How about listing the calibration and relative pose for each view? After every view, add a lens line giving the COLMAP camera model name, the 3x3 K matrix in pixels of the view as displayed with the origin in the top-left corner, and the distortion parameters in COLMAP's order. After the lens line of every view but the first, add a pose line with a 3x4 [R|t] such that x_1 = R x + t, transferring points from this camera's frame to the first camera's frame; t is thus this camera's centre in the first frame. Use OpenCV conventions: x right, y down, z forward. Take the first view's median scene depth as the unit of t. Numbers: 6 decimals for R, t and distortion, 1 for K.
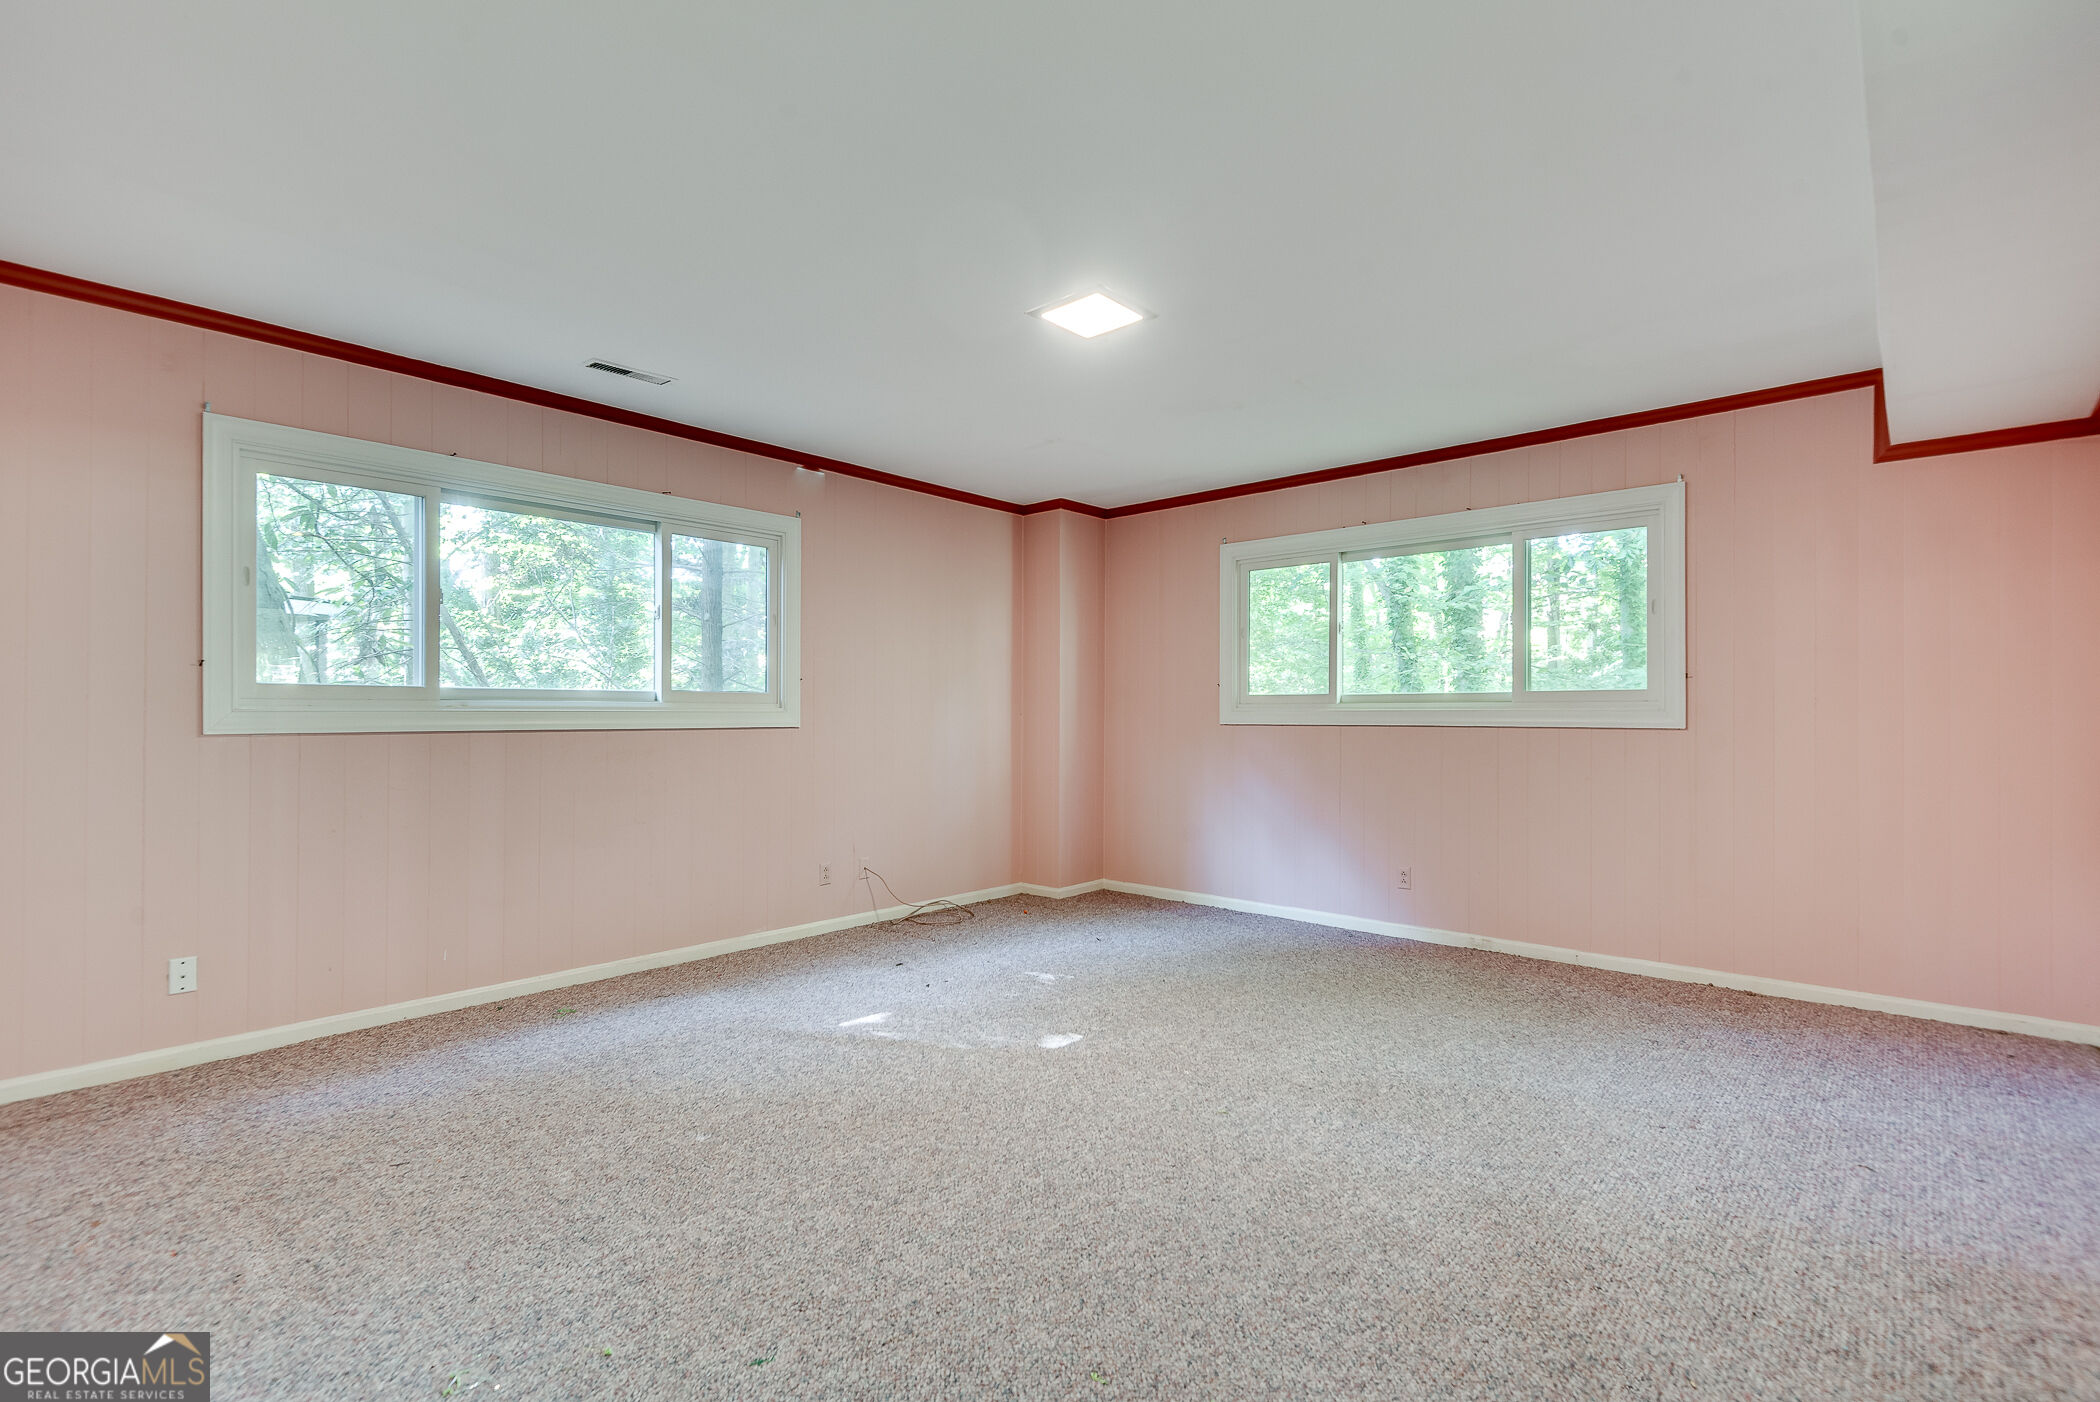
lens RADIAL K [[965.3, 0, 1053.1], [0, 965.3, 707.7], [0, 0, 1]] dist [0.028239, -0.000494]
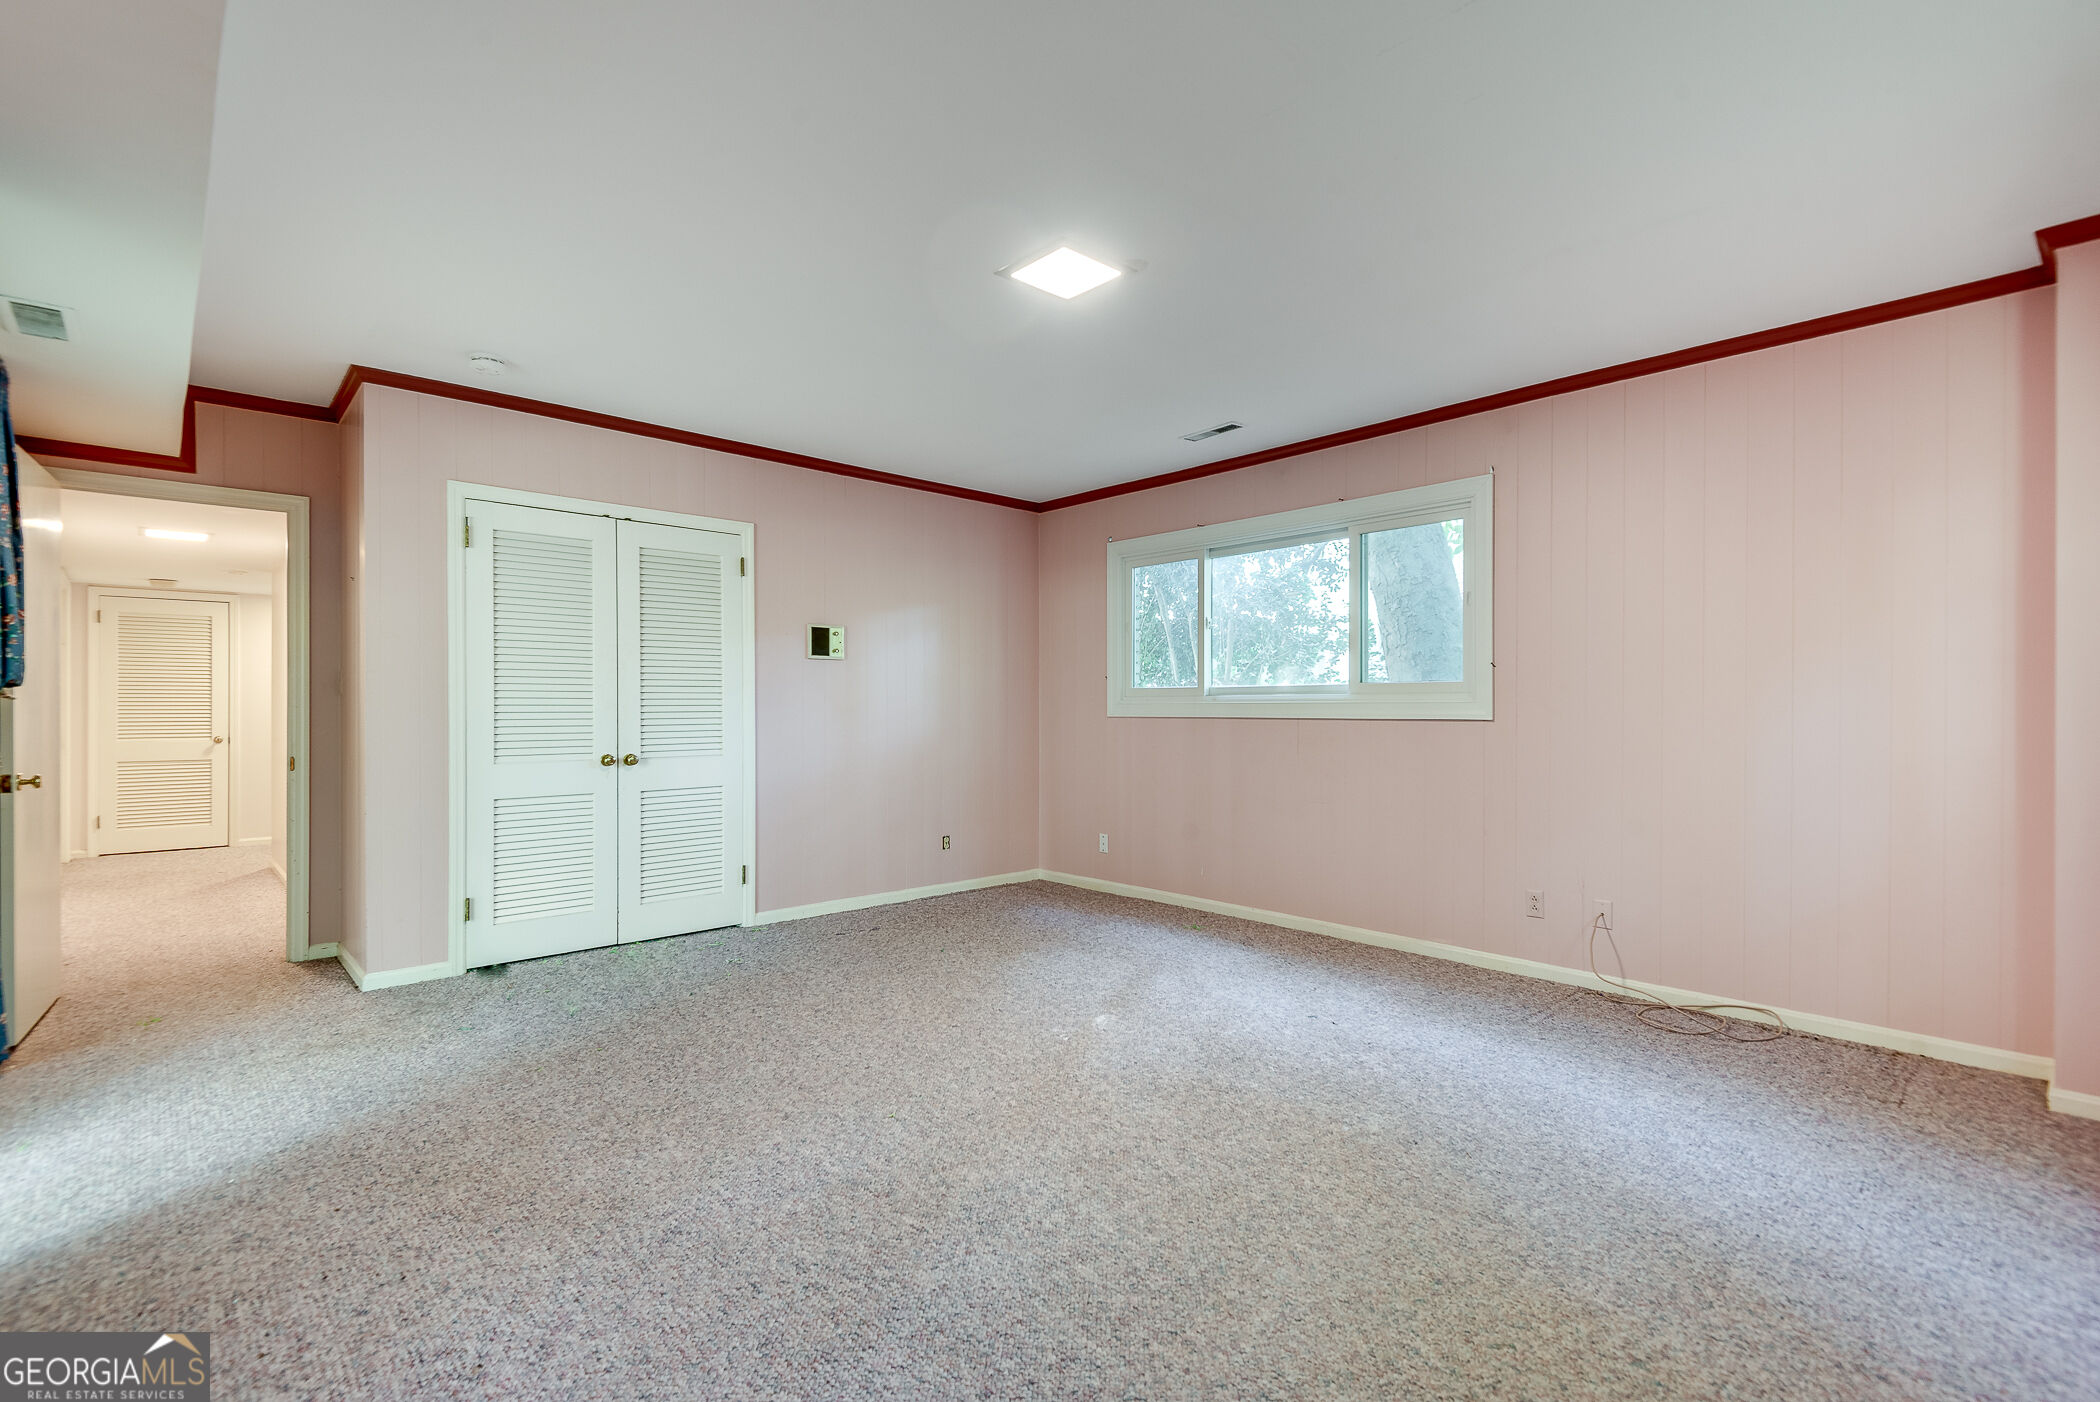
lens RADIAL K [[965.3, 0, 1053.1], [0, 965.3, 707.7], [0, 0, 1]] dist [0.028239, -0.000494]
pose [[-0.101999, 0.000934, -0.994784, 0.966119], [0.005637, 0.999984, 0.000361, 0.009344], [0.994768, -0.005571, -0.102003, 1.085546]]
